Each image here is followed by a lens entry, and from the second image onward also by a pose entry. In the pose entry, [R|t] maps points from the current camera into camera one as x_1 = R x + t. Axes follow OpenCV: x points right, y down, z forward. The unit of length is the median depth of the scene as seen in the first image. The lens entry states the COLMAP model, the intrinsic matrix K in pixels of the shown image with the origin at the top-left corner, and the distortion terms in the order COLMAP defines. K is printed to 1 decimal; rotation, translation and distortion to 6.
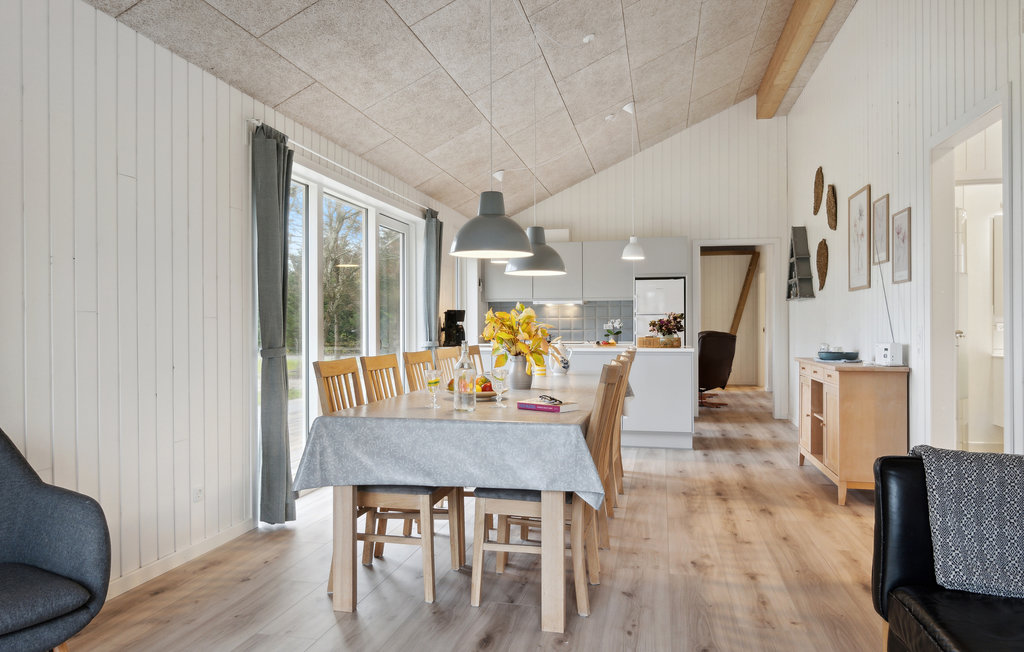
lens RADIAL K [[702.0, 0, 489.3], [0, 702.0, 322.7], [0, 0, 1]] dist [-0.015117, 0.000091]
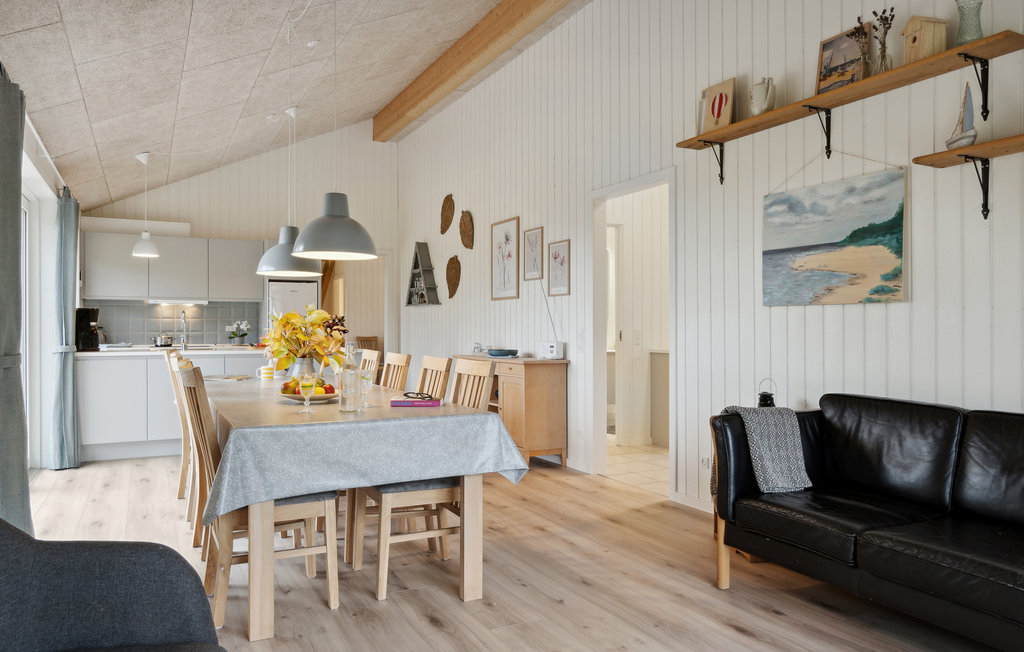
lens RADIAL K [[702.0, 0, 489.3], [0, 702.0, 322.7], [0, 0, 1]] dist [-0.015117, 0.000091]
pose [[0.766850, 0.008369, 0.641772, -0.366112], [-0.006069, 0.999965, -0.005788, 0.001937], [-0.641798, 0.000544, 0.766874, 0.072103]]
